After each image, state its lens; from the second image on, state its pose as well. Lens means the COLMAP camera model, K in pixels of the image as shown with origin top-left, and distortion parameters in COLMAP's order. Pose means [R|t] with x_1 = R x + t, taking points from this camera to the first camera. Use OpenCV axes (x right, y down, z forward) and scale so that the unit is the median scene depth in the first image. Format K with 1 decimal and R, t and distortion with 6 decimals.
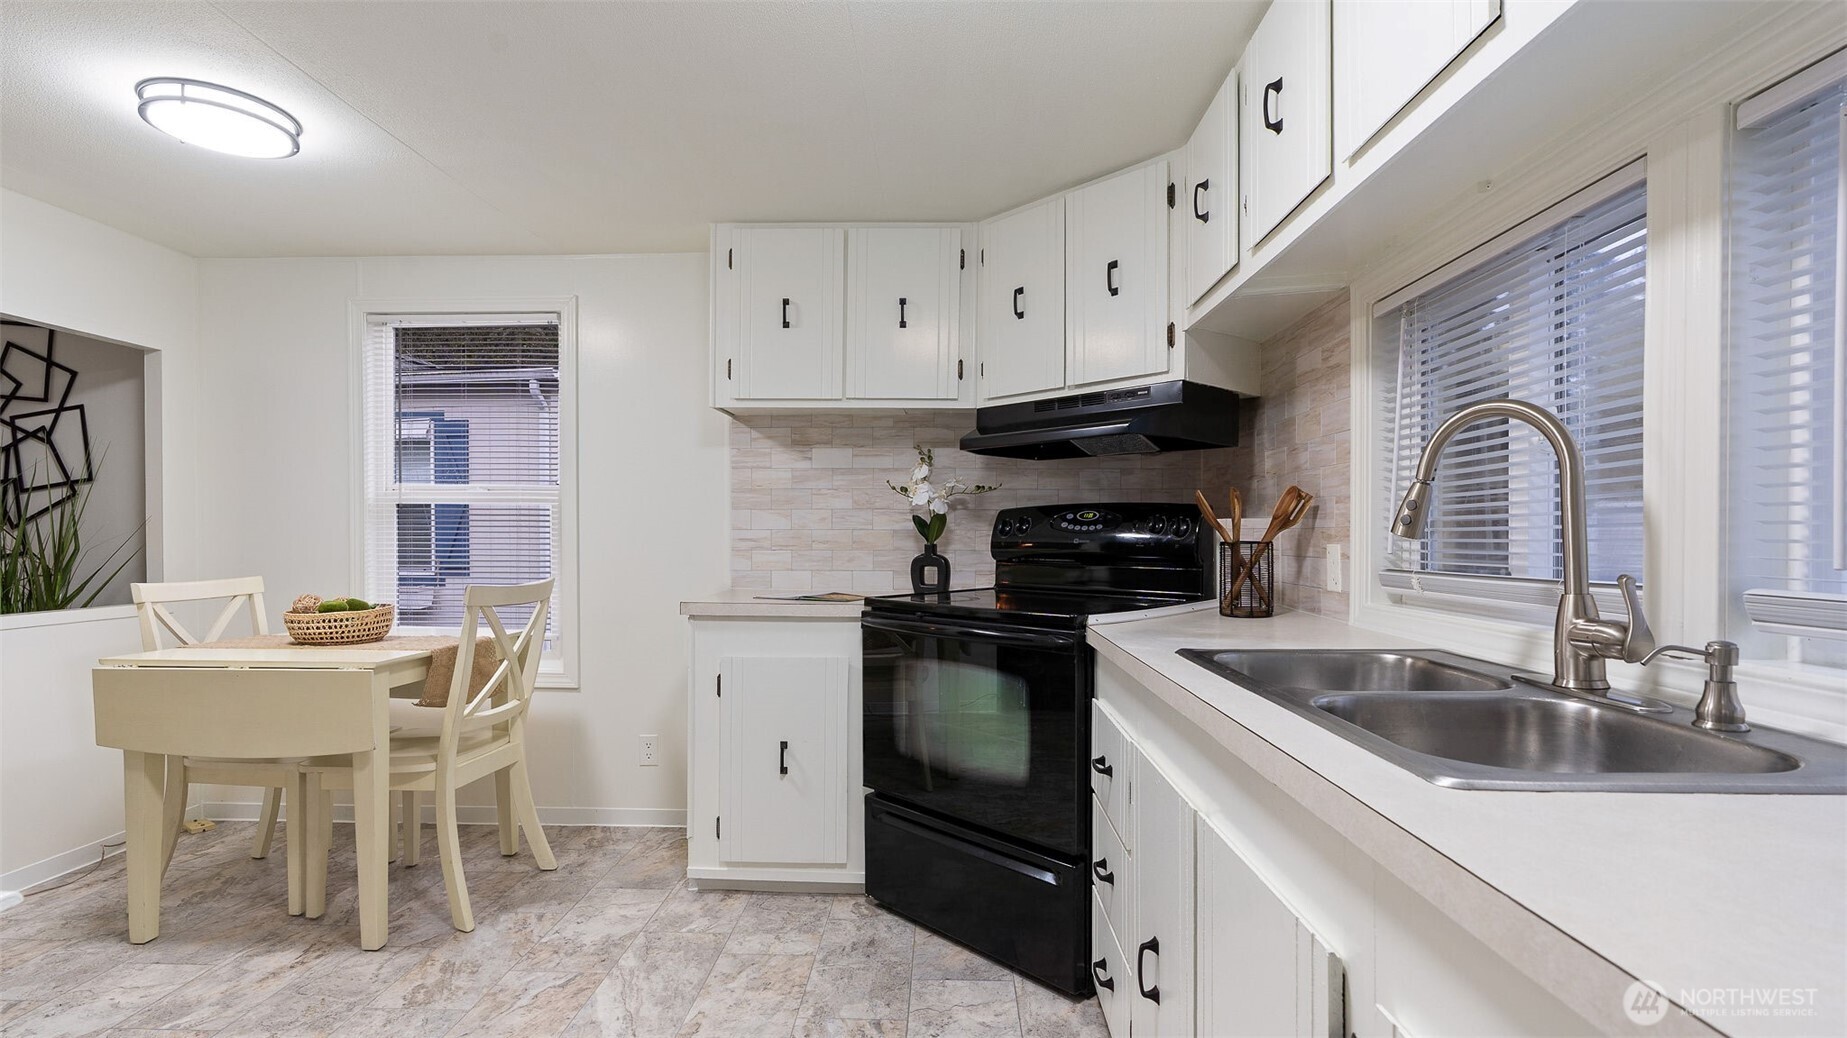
lens RADIAL K [[845.6, 0, 919.6], [0, 845.6, 543.7], [0, 0, 1]] dist [-0.011675, -0.000133]
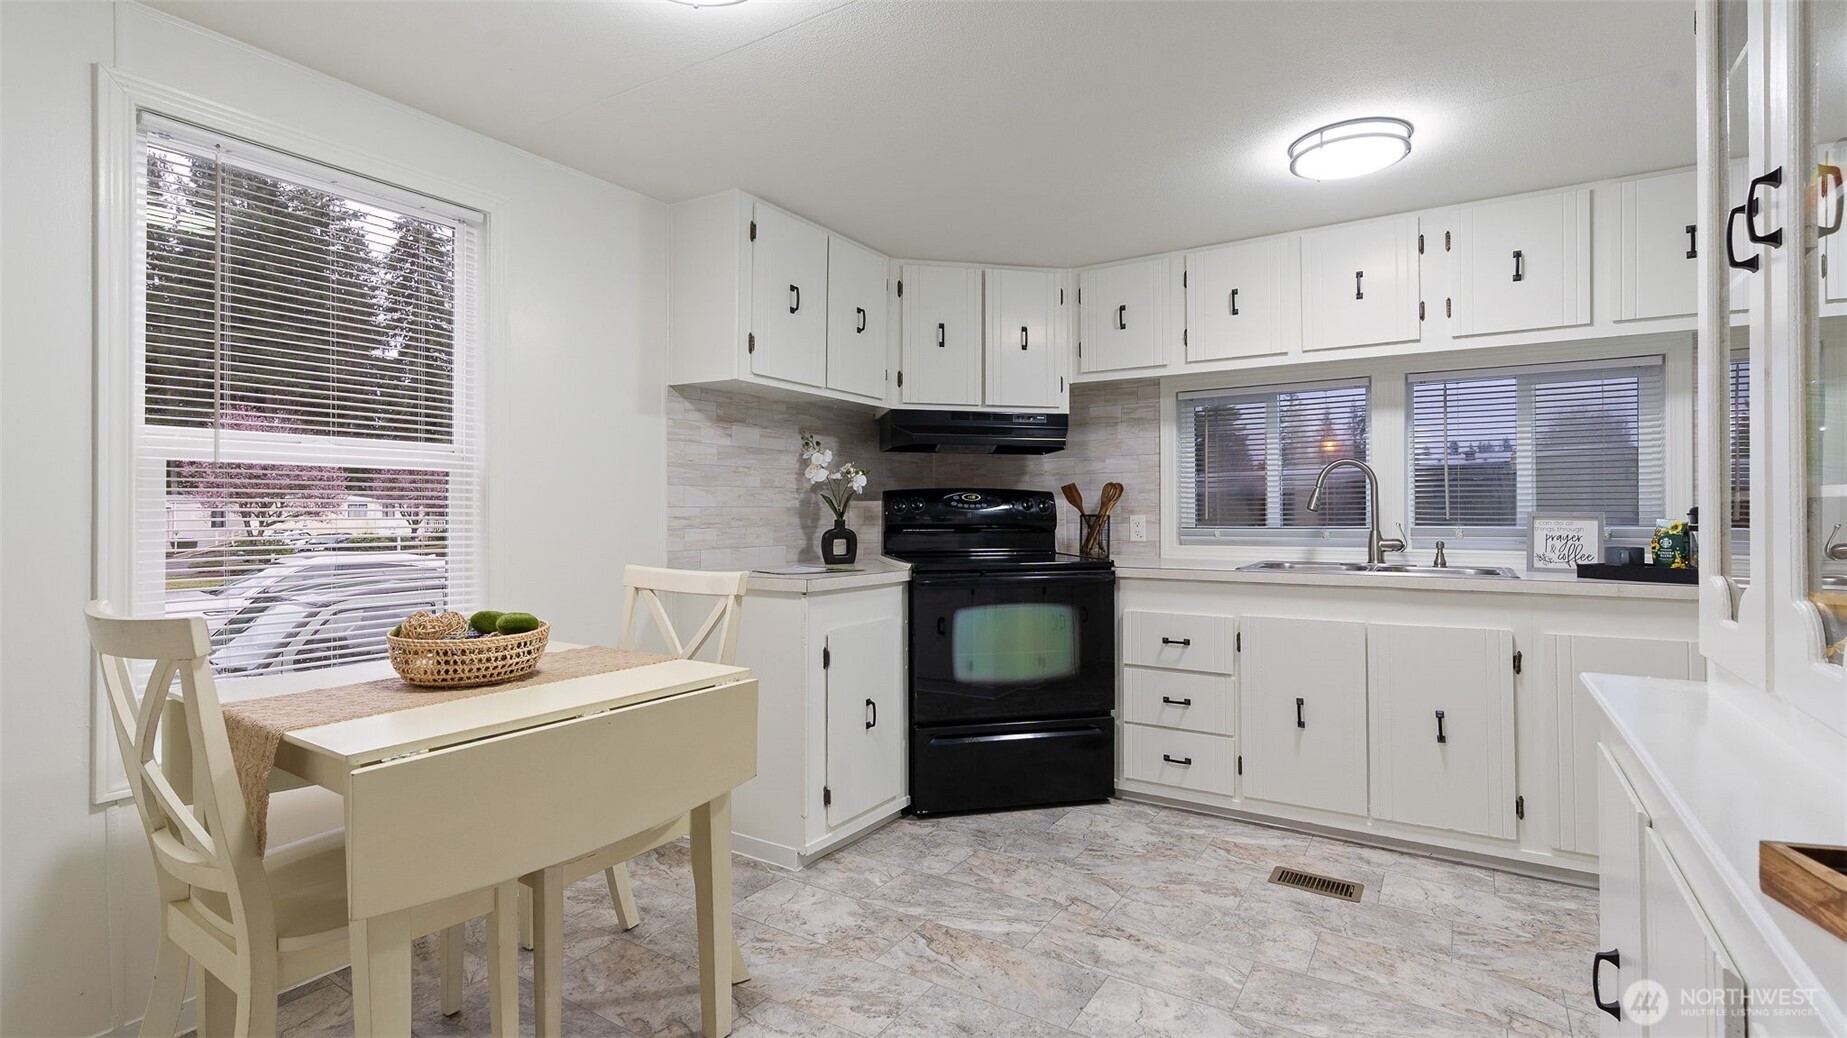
lens RADIAL K [[845.6, 0, 920.8], [0, 845.6, 510.5], [0, 0, 1]] dist [-0.011675, -0.000133]
pose [[0.520818, -0.004413, 0.853656, -1.055282], [0.011475, 0.999932, -0.001832, -0.010078], [-0.853591, 0.010750, 0.520833, 0.358656]]
